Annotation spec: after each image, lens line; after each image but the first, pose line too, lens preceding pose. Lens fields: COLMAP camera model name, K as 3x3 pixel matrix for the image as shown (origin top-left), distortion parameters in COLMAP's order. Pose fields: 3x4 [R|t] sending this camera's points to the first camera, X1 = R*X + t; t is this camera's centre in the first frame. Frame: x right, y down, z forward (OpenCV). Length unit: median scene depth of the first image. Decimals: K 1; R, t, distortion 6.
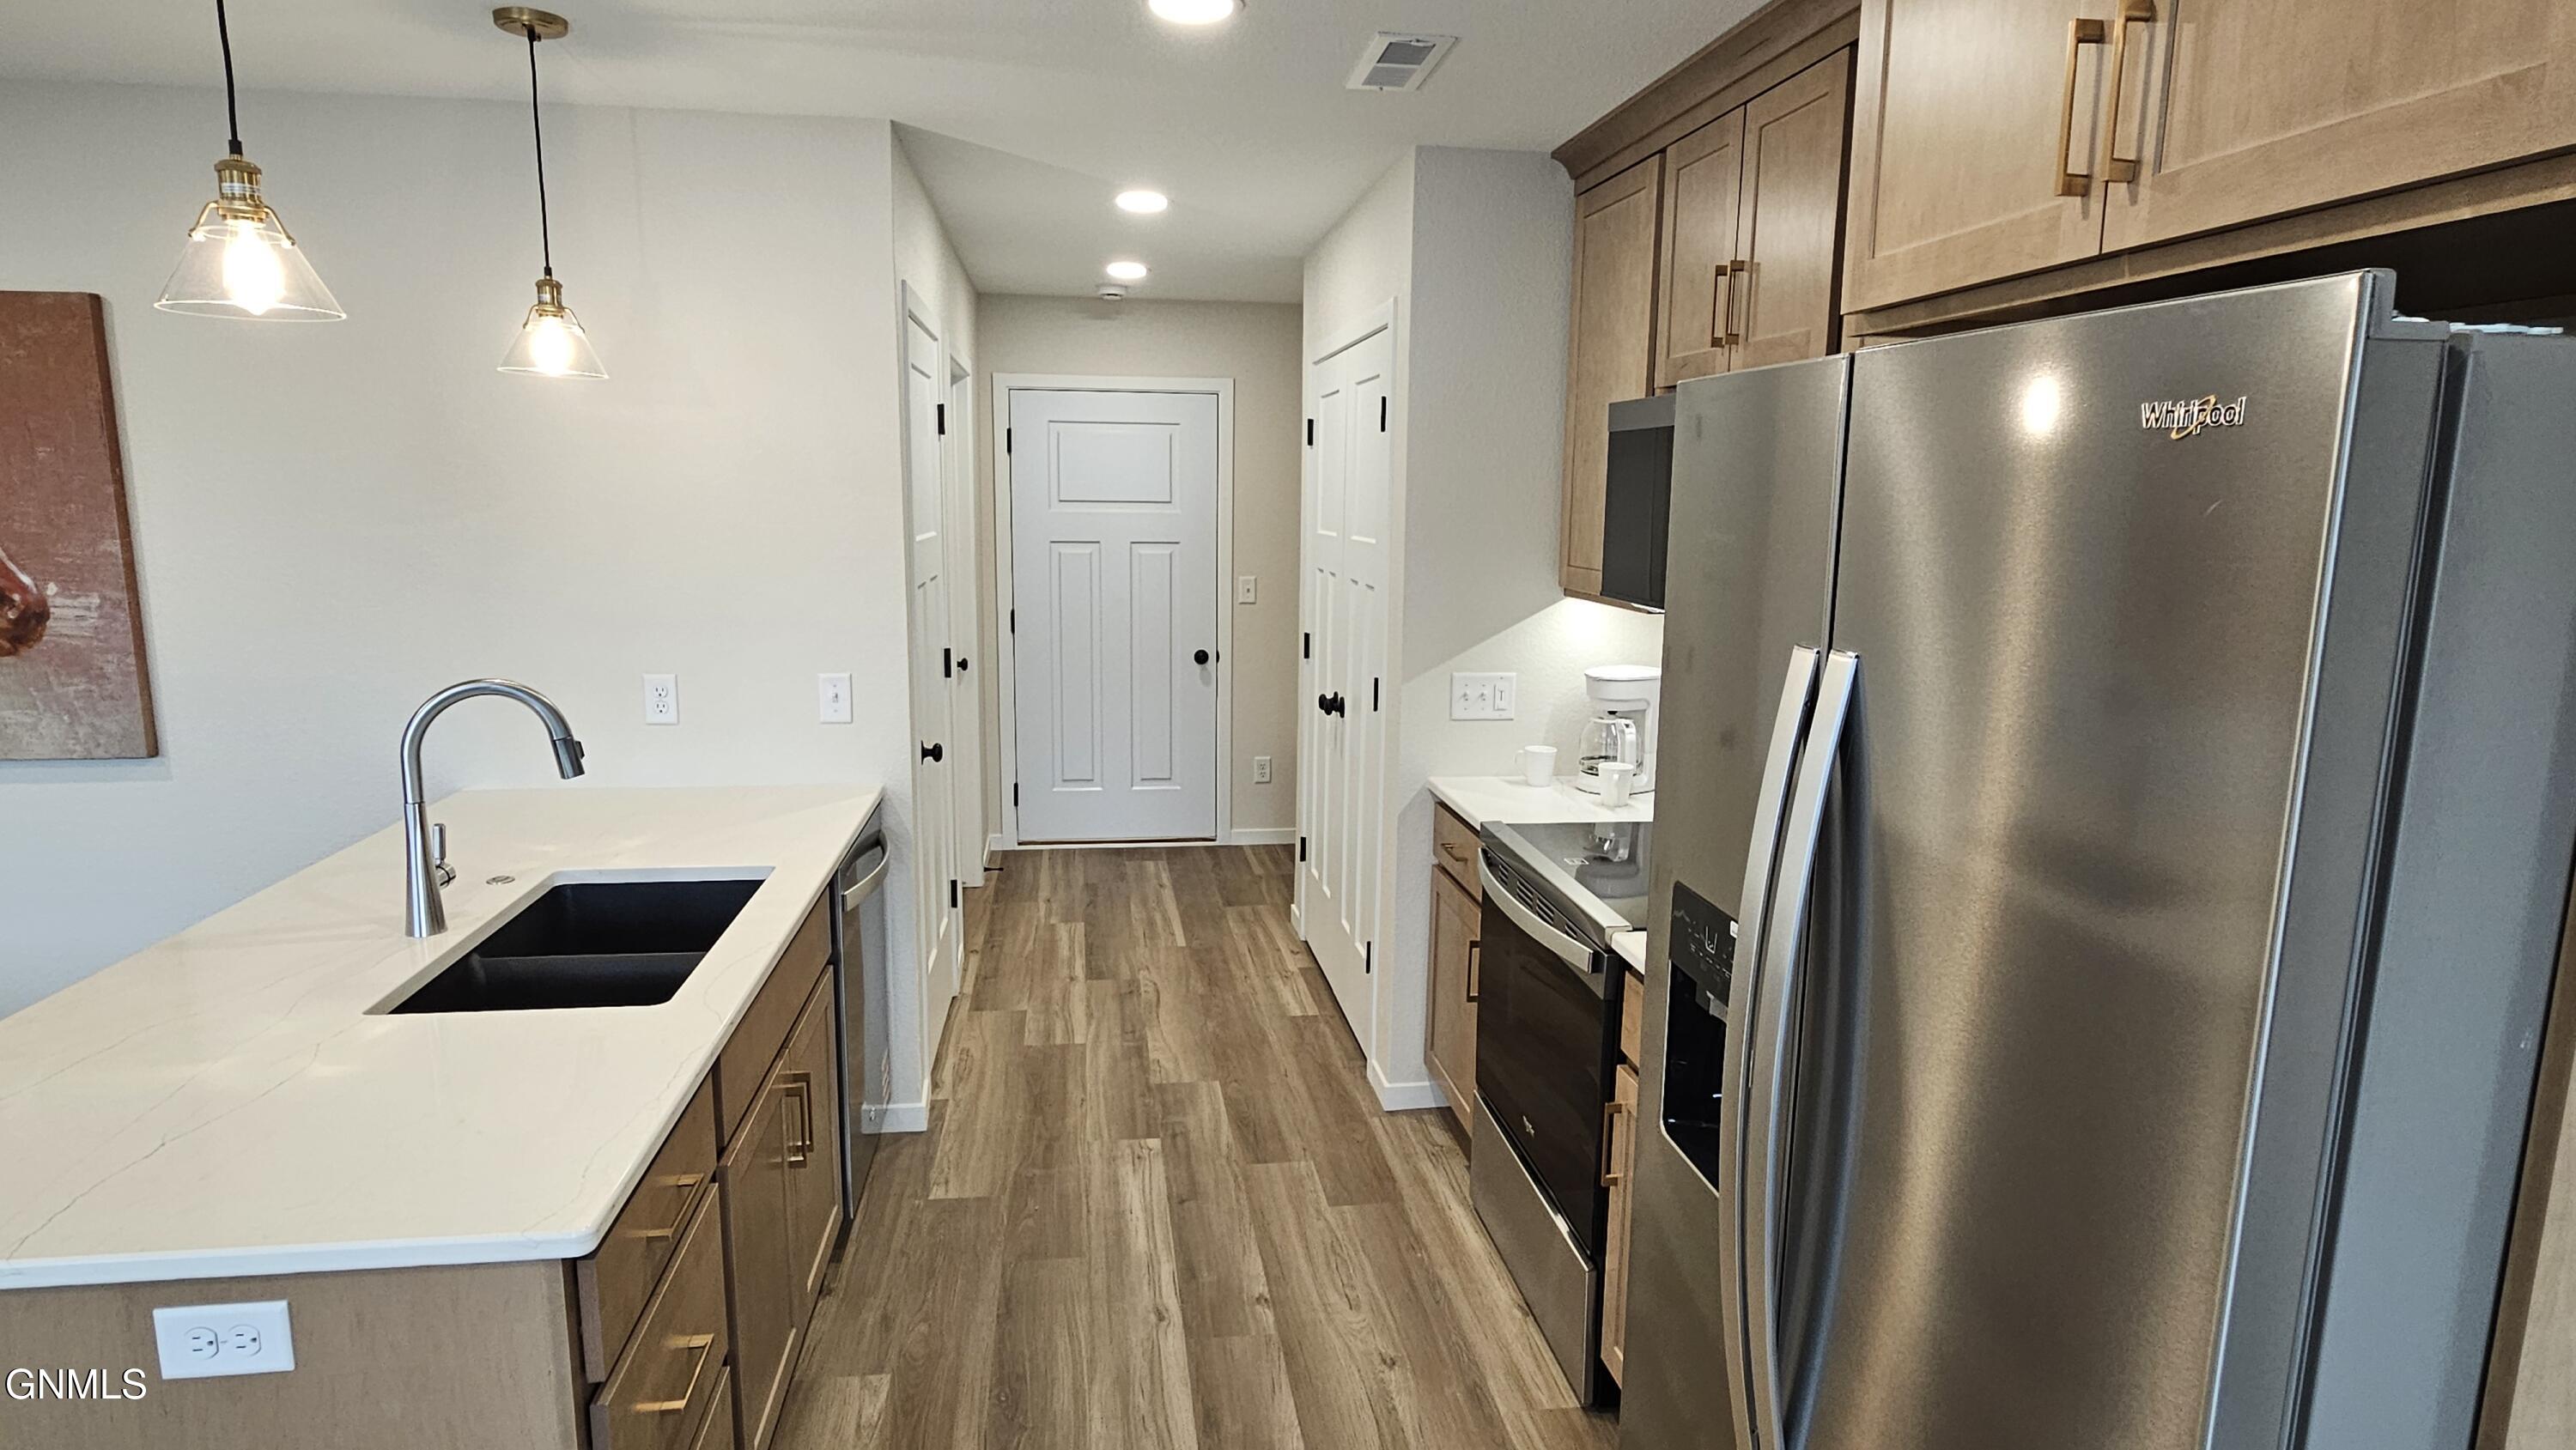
lens RADIAL K [[1421.4, 0, 1285.5], [0, 1421.4, 746.2], [0, 0, 1]] dist [-0.003140, 0.000538]
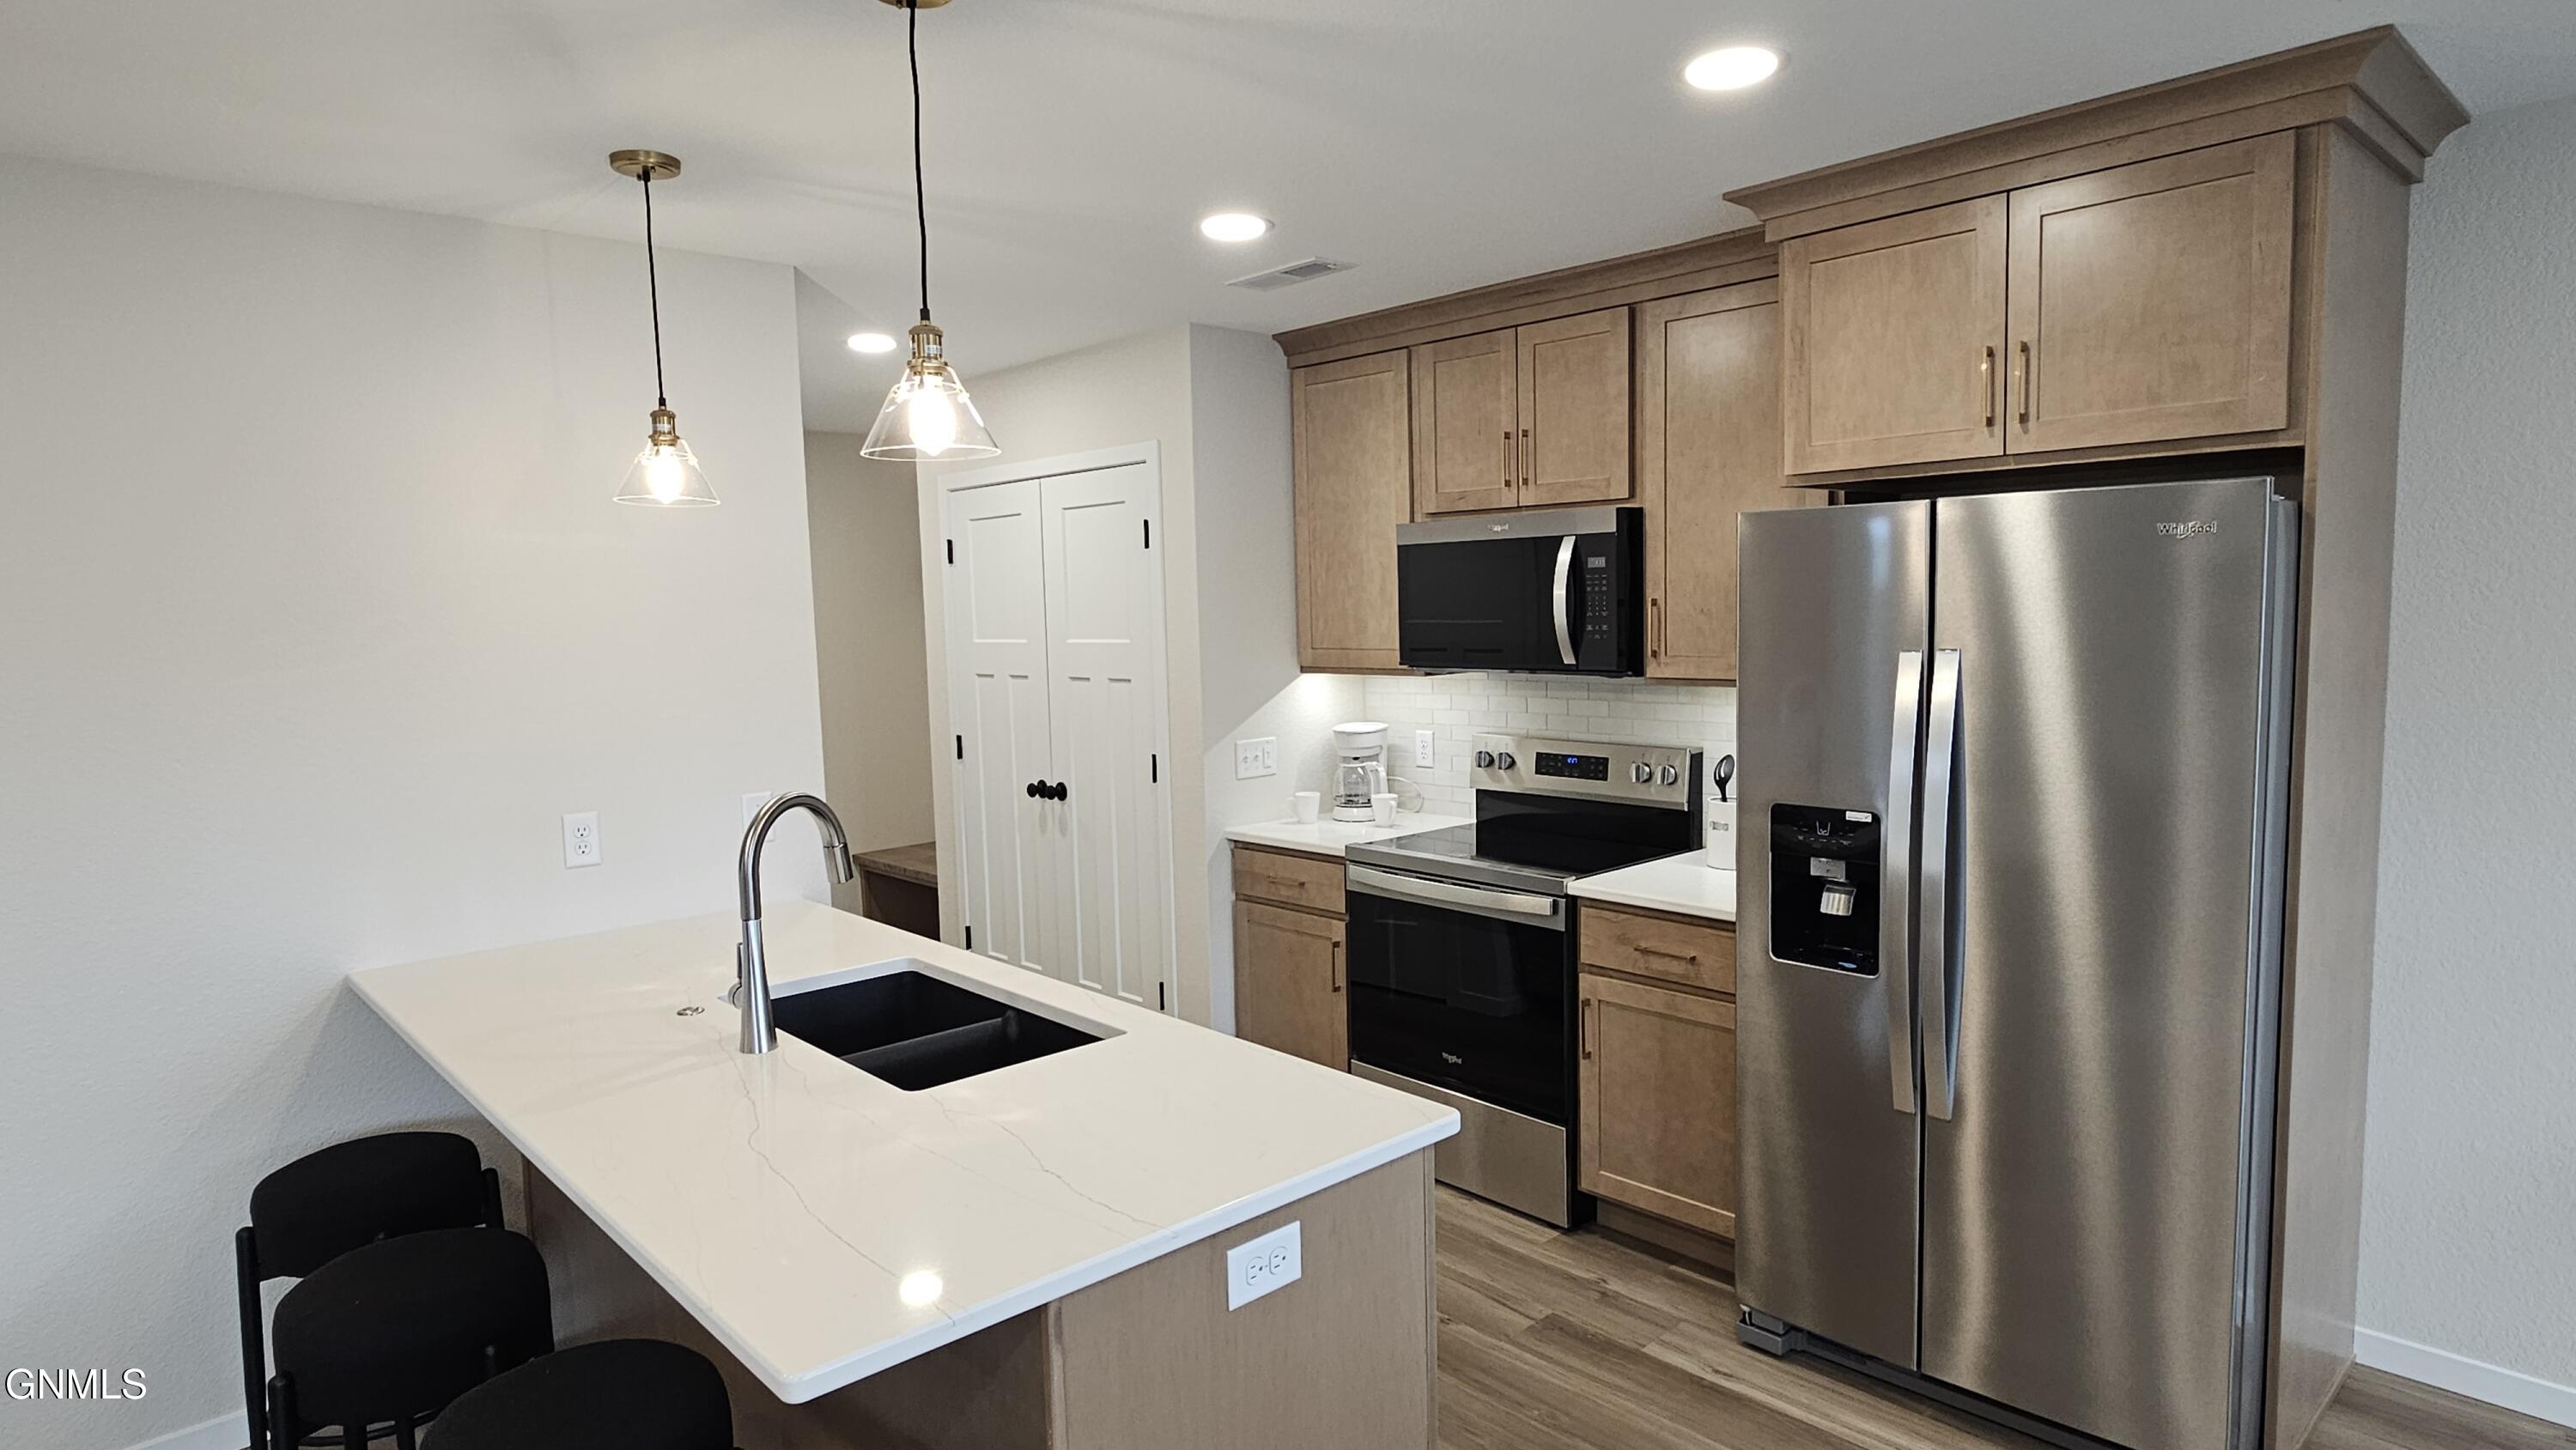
lens RADIAL K [[1421.4, 0, 1285.5], [0, 1421.4, 746.2], [0, 0, 1]] dist [-0.003140, 0.000538]
pose [[0.823005, -0.093685, 0.560255, -0.744104], [0.138177, 0.989698, -0.037483, 0.006892], [-0.550972, 0.108263, 0.827471, -0.054746]]
